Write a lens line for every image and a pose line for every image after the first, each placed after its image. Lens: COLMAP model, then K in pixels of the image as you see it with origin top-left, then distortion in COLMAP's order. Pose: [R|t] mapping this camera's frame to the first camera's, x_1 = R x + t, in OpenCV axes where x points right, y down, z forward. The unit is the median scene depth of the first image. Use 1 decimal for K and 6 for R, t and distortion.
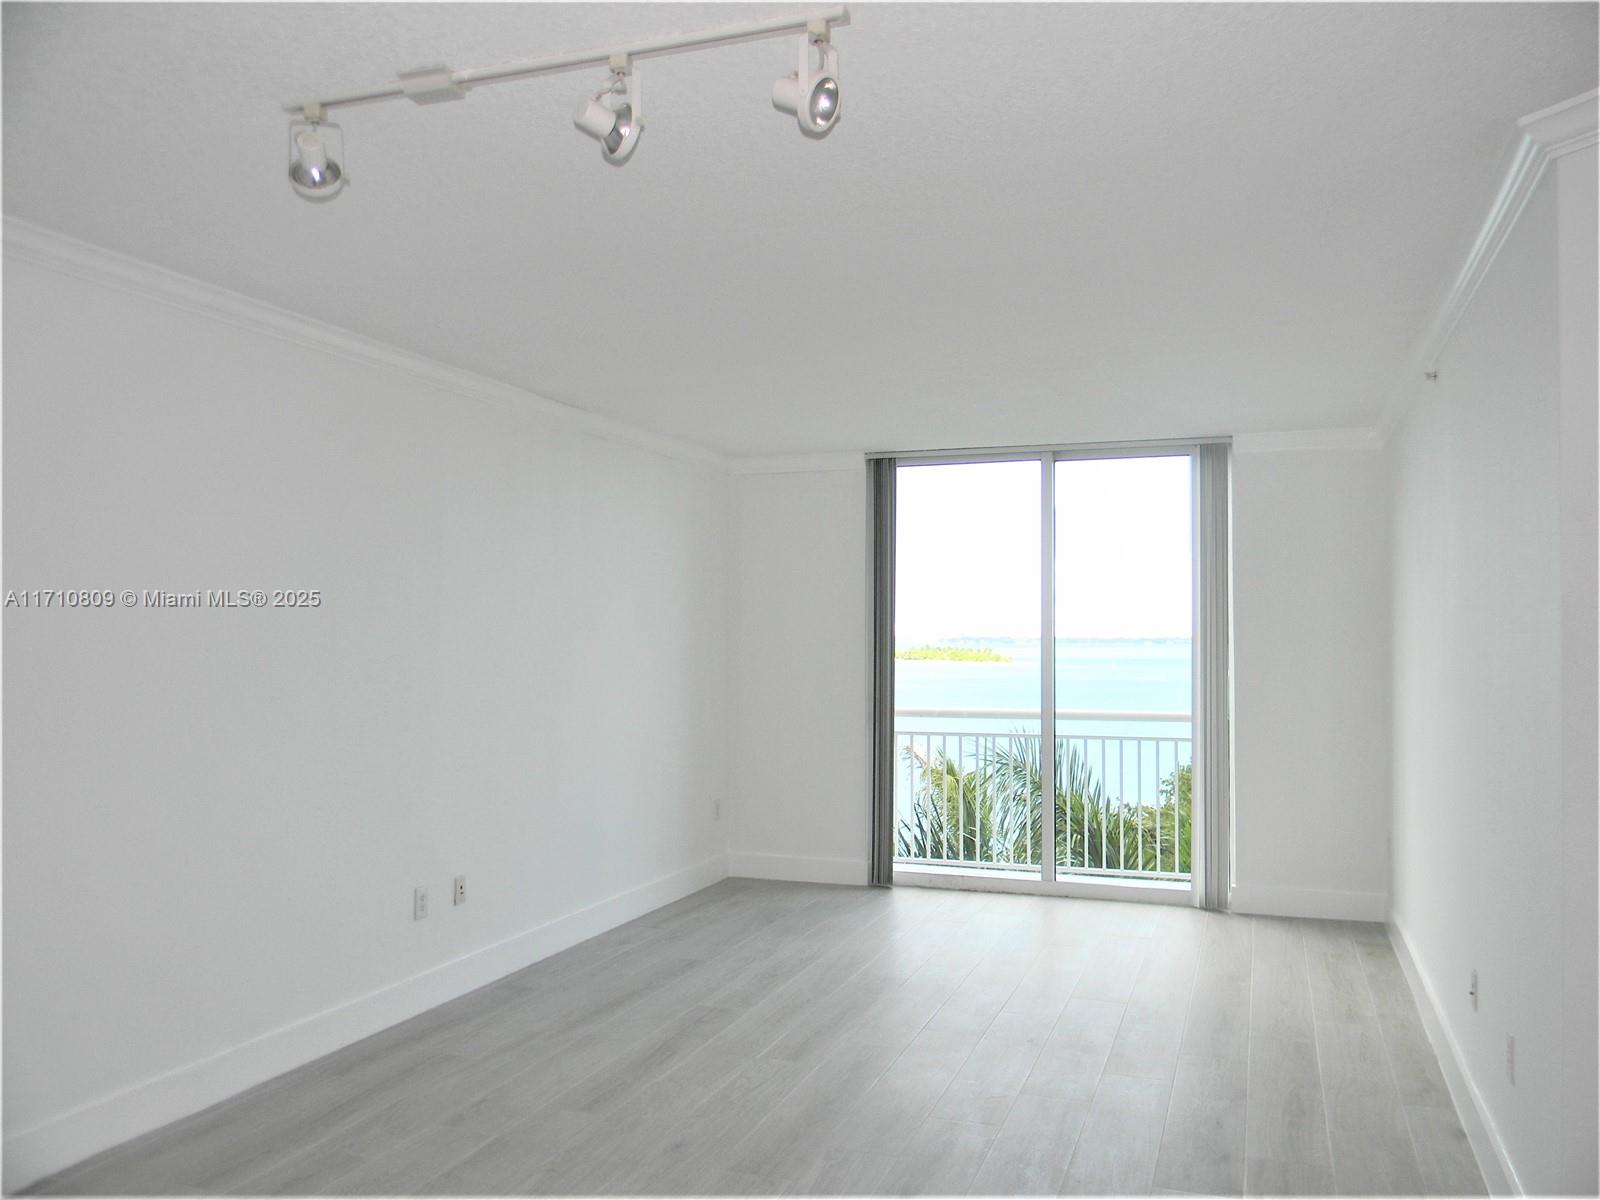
lens RADIAL K [[1307.6, 0, 804.3], [0, 1307.6, 618.1], [0, 0, 1]] dist [0.002702, -0.000677]
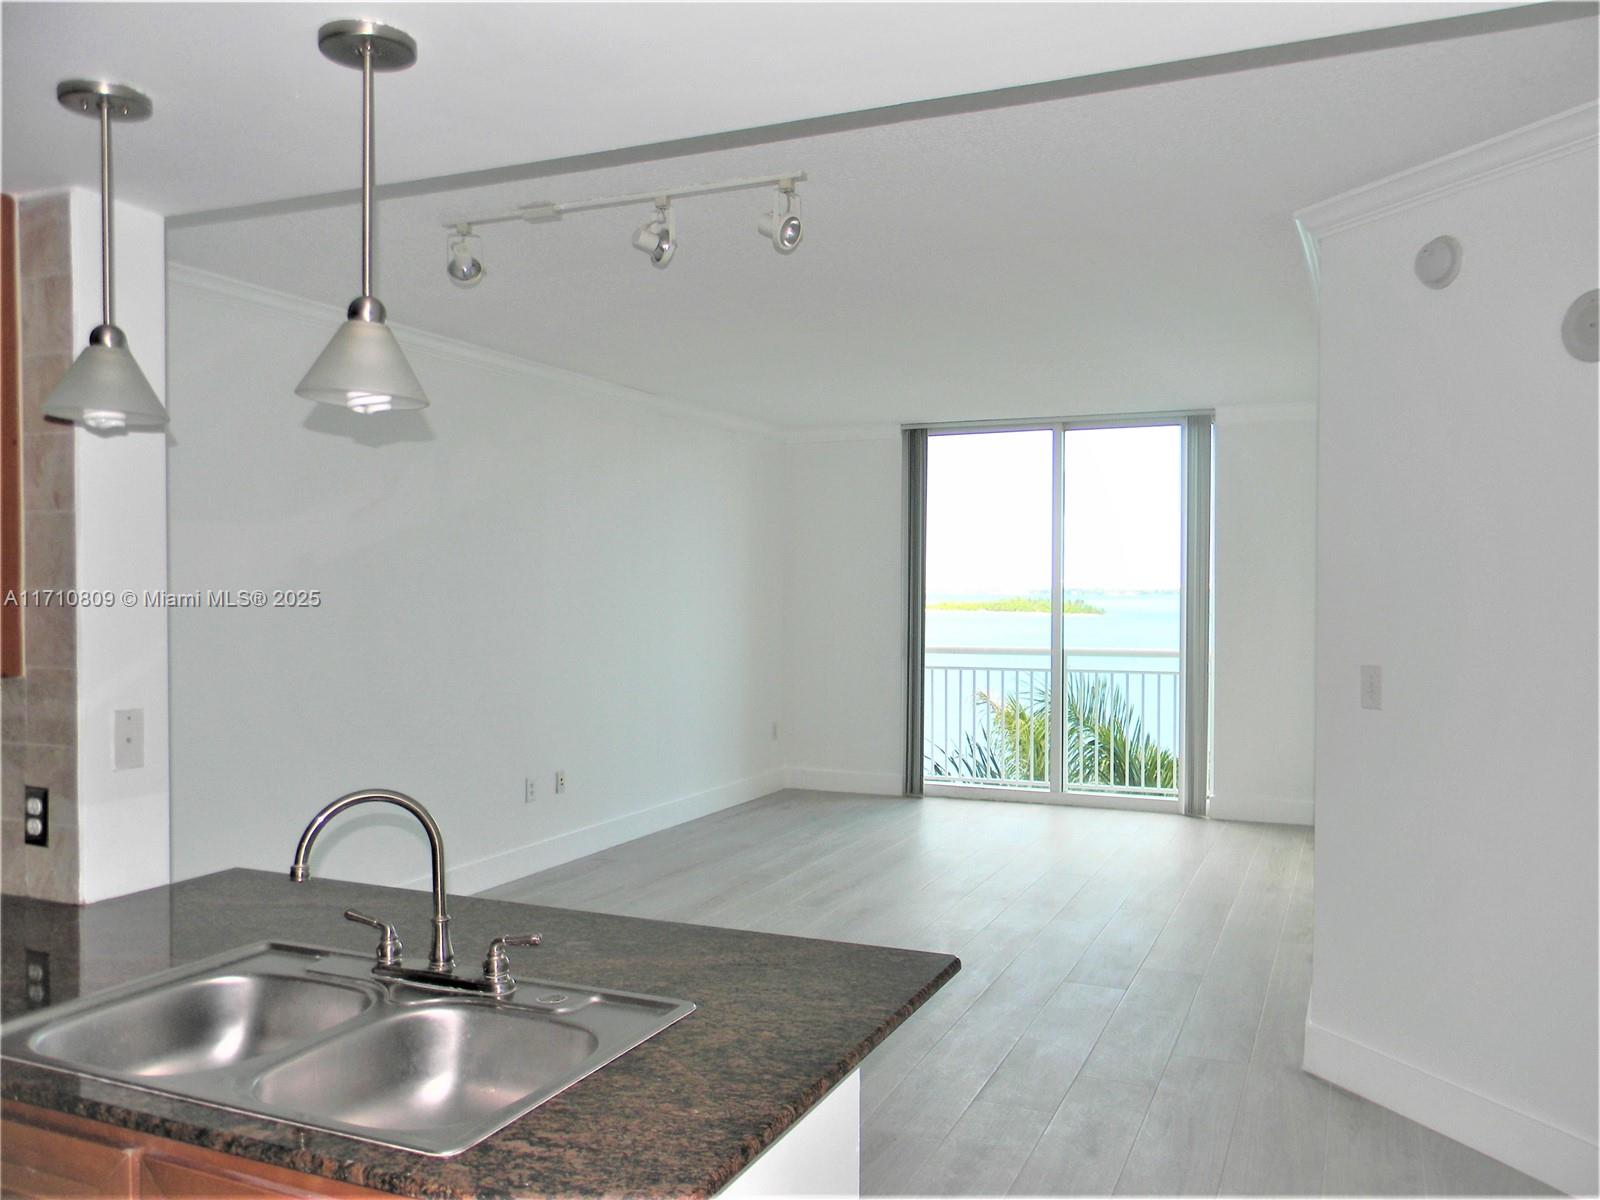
lens RADIAL K [[1286.9, 0, 800.0], [0, 1286.9, 600.0], [0, 0, 1]] dist [0.002596, -0.000578]
pose [[0.997585, -0.000805, -0.069453, 0.042848], [0.002451, 0.999718, 0.023610, 0.002388], [0.069415, -0.023723, 0.997306, -0.173356]]
